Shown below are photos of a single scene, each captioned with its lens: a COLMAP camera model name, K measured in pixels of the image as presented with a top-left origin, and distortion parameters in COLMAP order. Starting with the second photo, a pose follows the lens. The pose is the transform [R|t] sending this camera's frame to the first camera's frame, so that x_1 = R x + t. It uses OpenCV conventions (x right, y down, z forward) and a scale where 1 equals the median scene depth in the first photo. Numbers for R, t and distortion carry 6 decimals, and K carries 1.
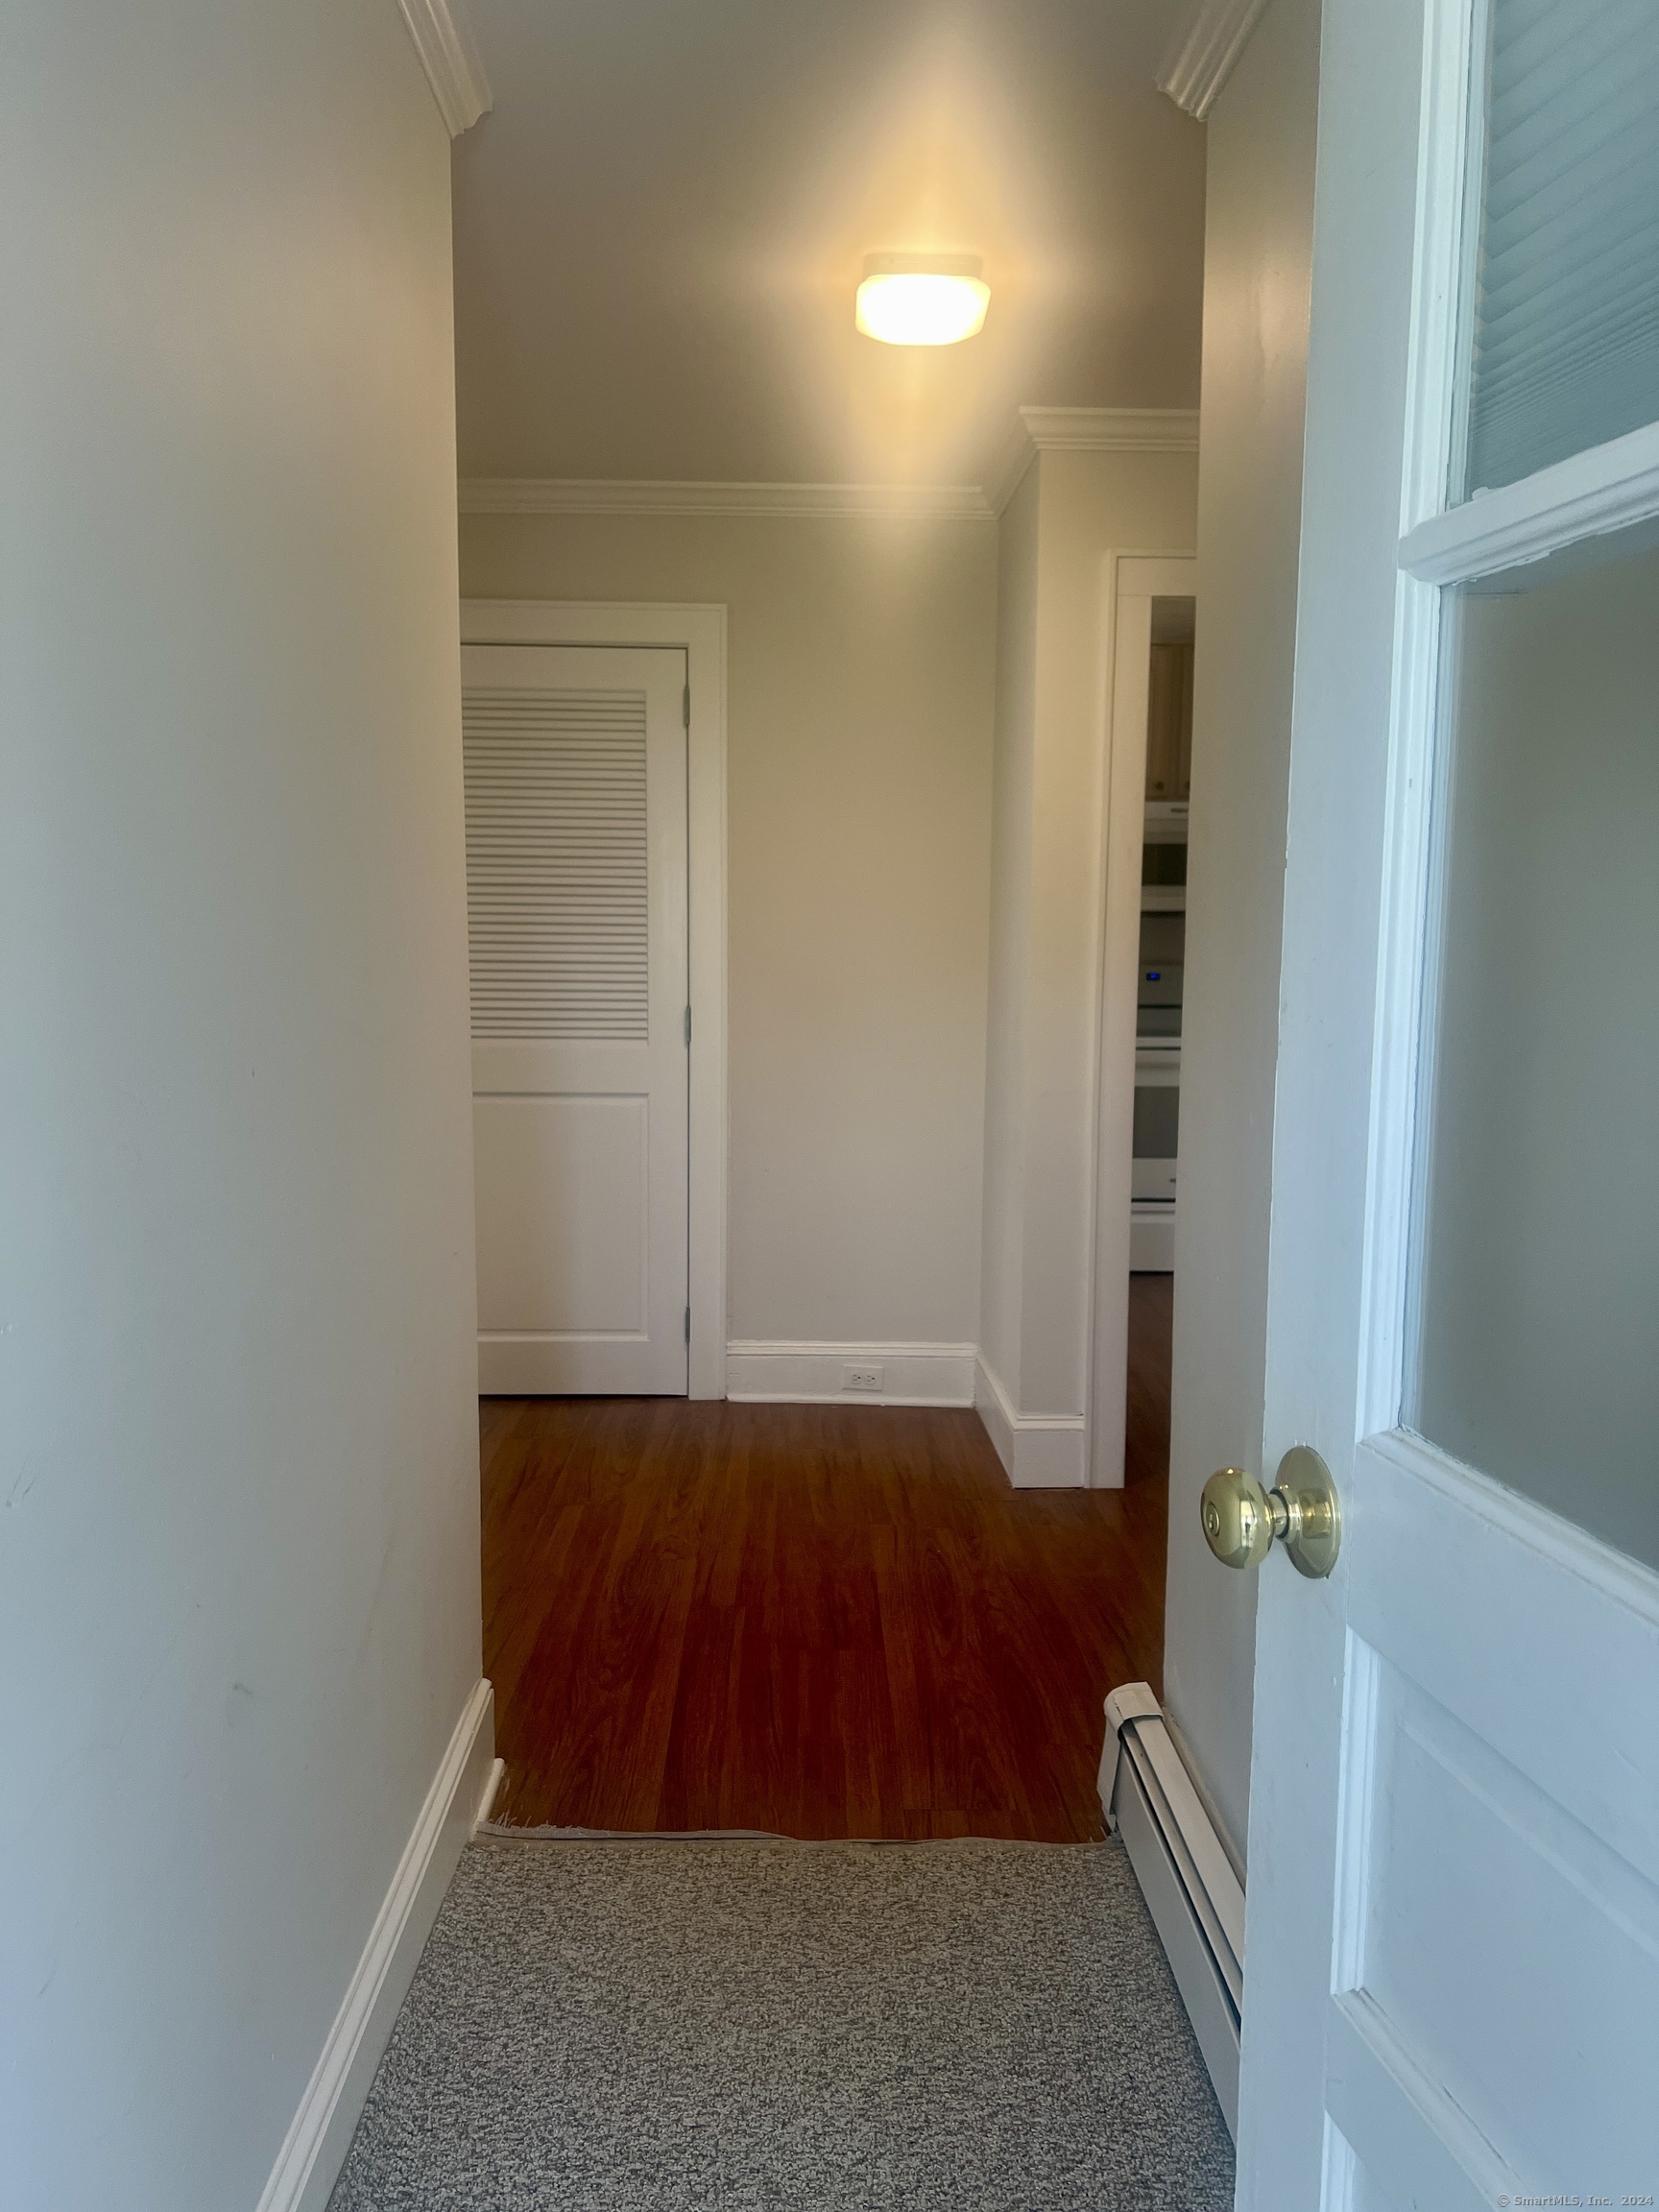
lens RADIAL K [[1634.6, 0, 858.3], [0, 1634.6, 1113.7], [0, 0, 1]] dist [0.001522, -0.001319]
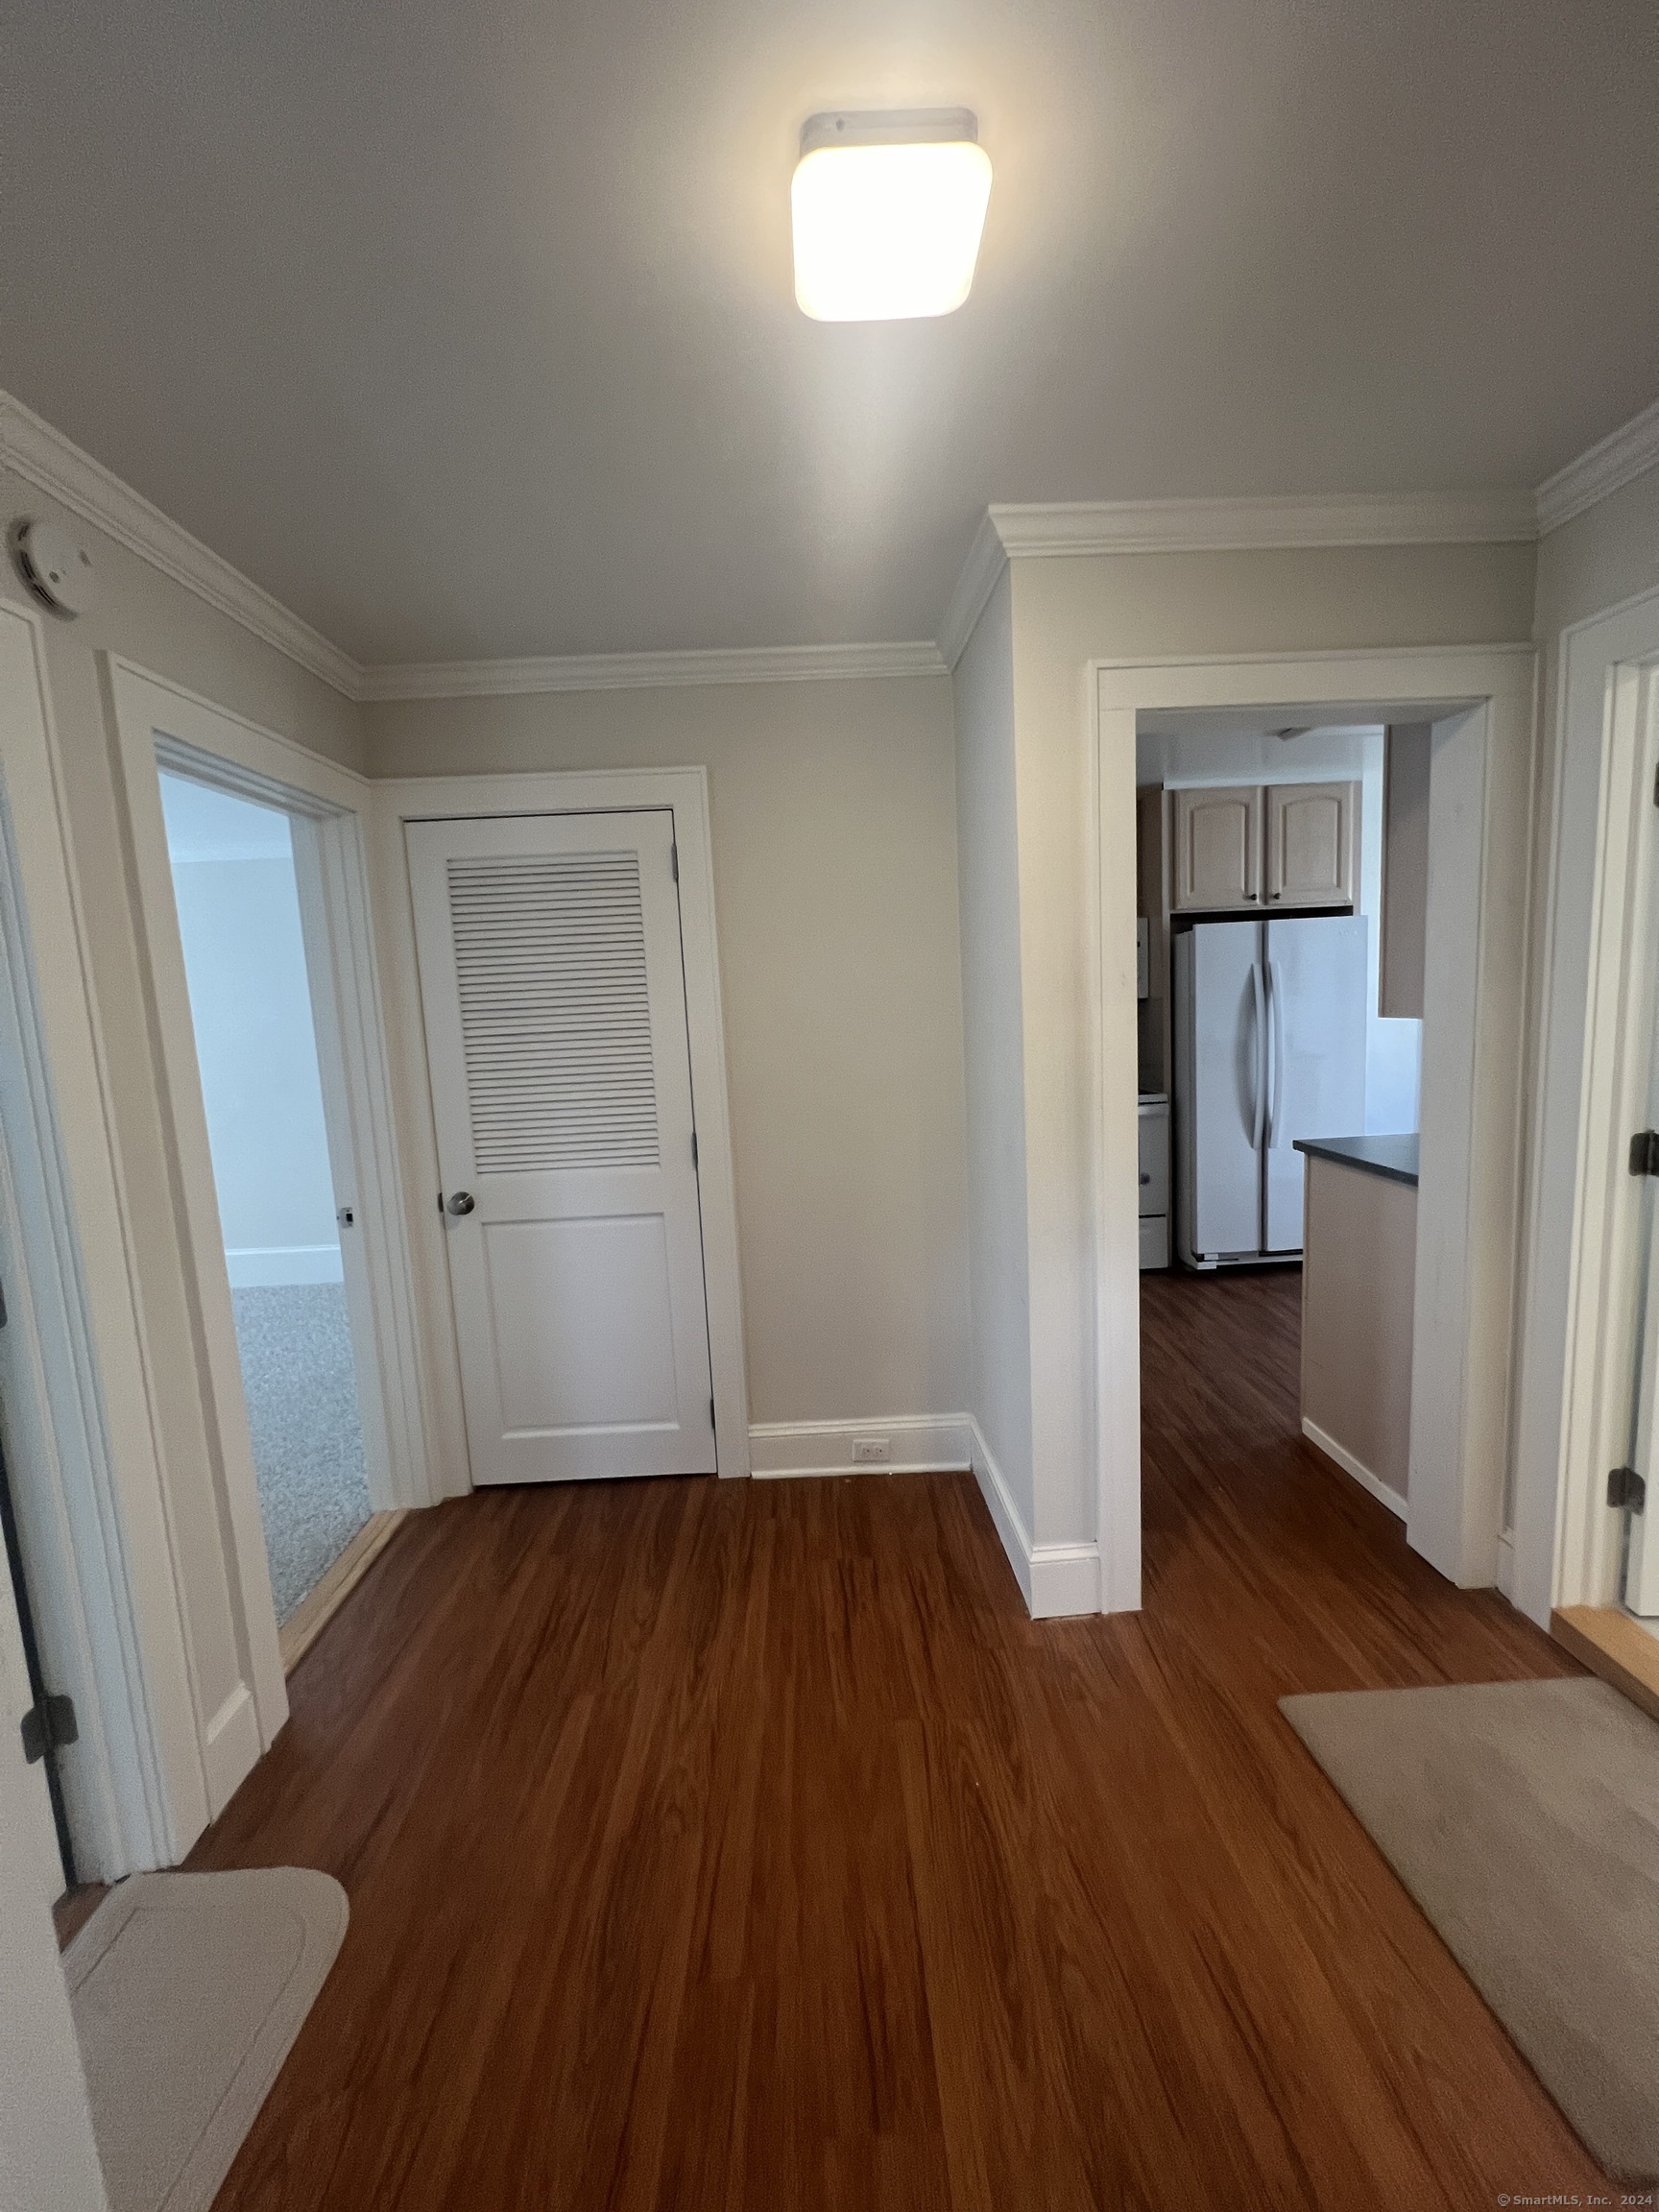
lens RADIAL K [[897.0, 0, 829.5], [0, 897.0, 1106.0], [0, 0, 1]] dist [-0.000368, -0.000059]
pose [[0.998122, -0.058423, -0.018406, -0.000260], [0.058595, 0.998242, 0.008935, -0.103154], [0.017851, -0.009997, 0.999791, 0.481659]]
